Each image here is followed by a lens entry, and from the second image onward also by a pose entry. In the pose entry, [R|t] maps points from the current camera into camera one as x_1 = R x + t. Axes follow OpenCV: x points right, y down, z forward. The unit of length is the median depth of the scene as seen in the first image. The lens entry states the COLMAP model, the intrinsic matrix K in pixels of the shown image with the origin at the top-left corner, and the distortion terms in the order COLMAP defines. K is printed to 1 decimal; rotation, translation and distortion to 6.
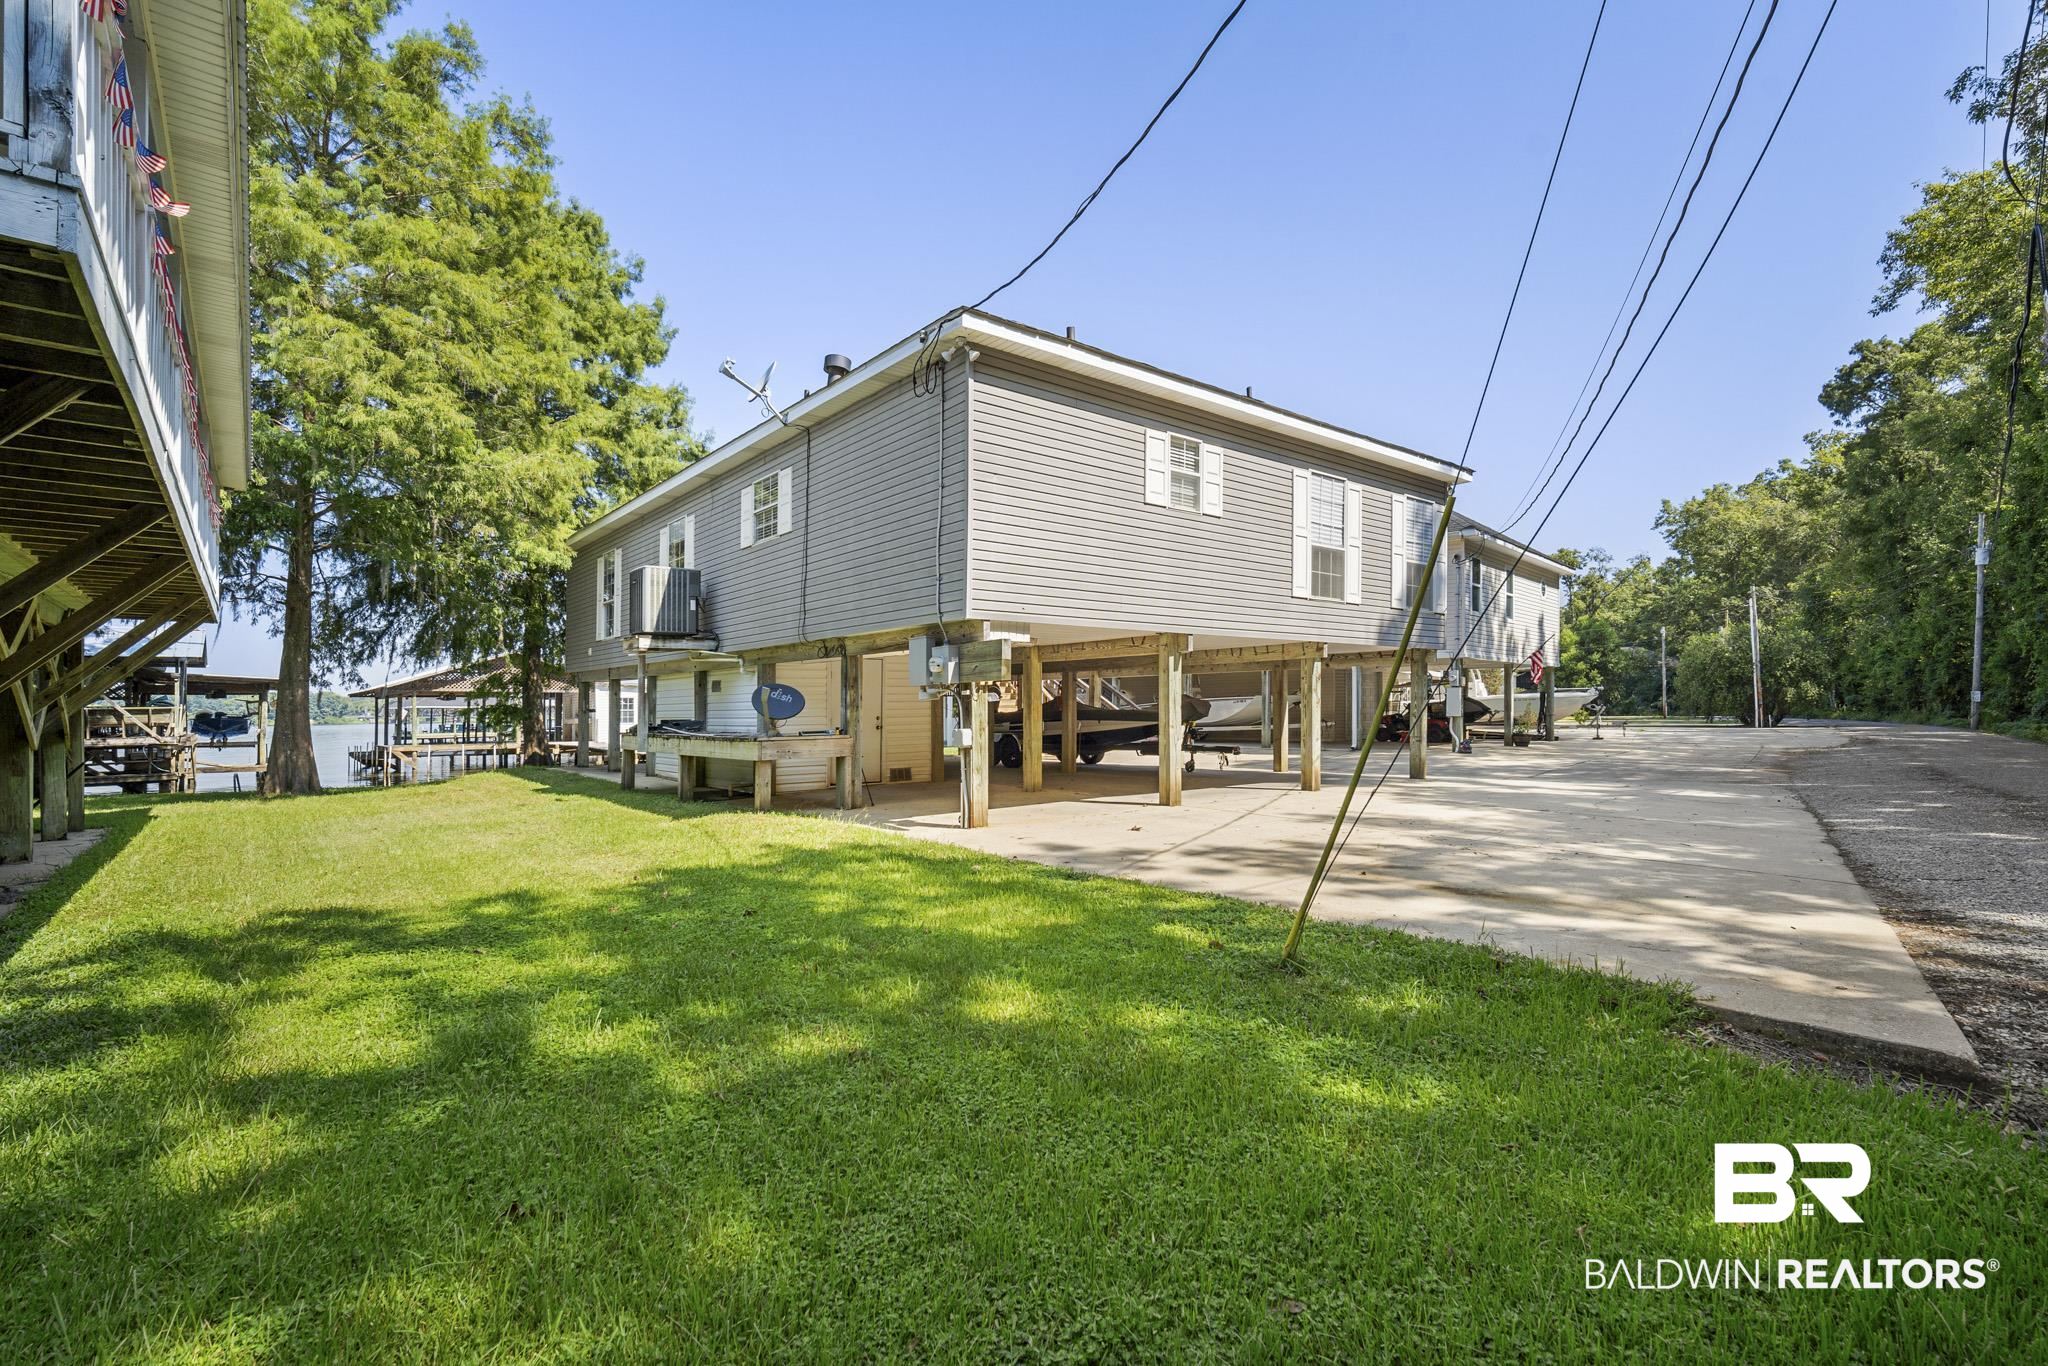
lens RADIAL K [[929.1, 0, 1034.3], [0, 929.1, 684.1], [0, 0, 1]] dist [-0.001414, -0.000165]
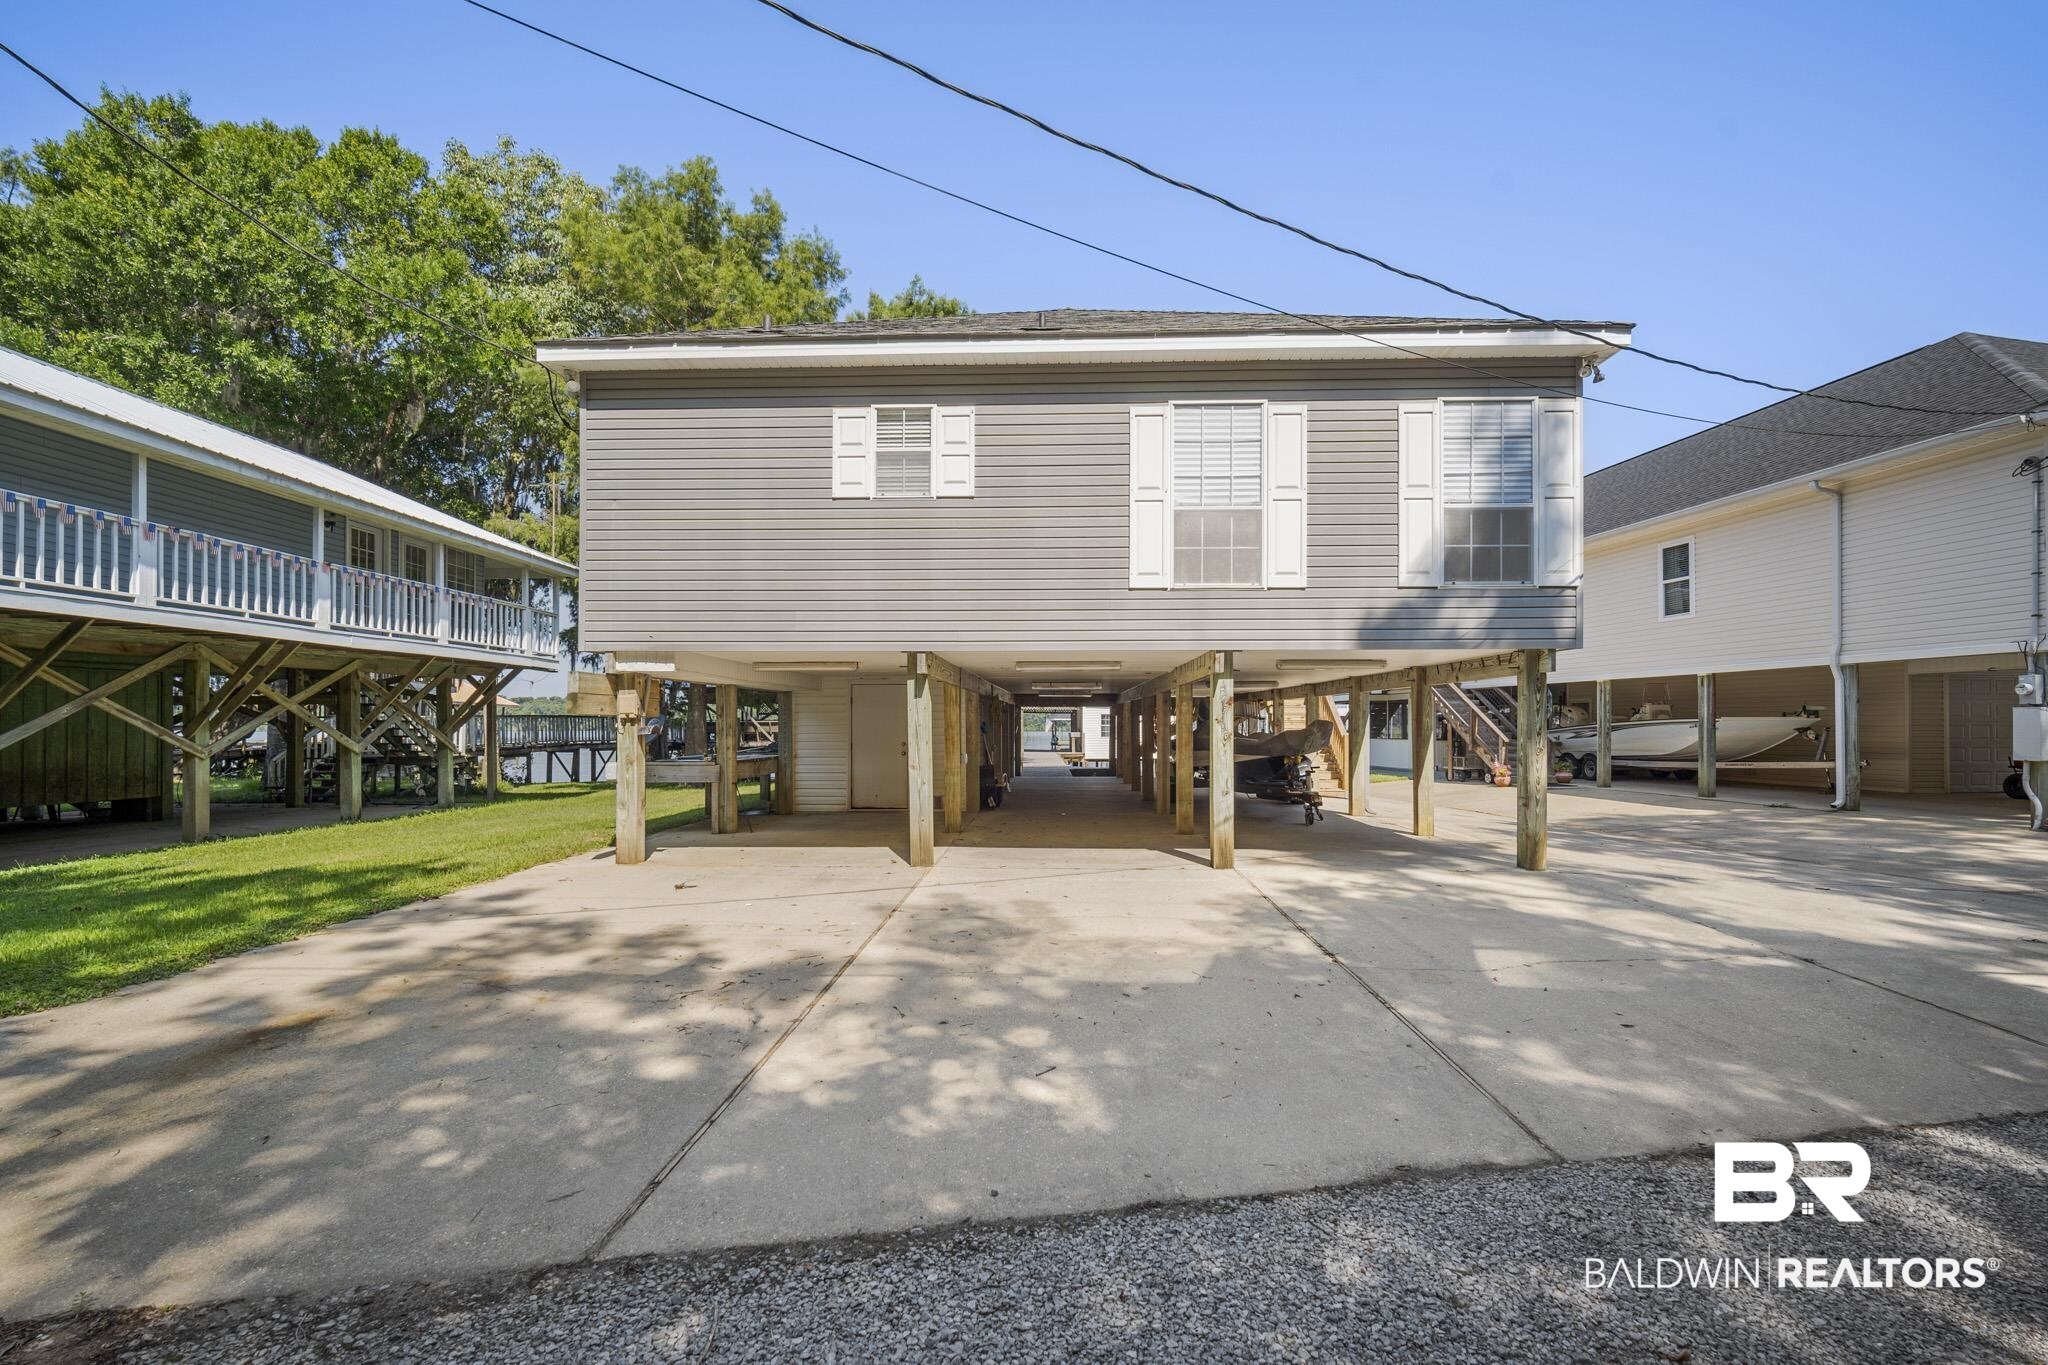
lens RADIAL K [[929.1, 0, 1034.3], [0, 929.1, 683.6], [0, 0, 1]] dist [-0.001414, -0.000165]
pose [[0.753568, -0.018118, -0.657120, 0.733585], [0.010023, 0.999821, -0.016073, -0.012013], [0.657294, 0.005526, 0.753614, 0.450974]]
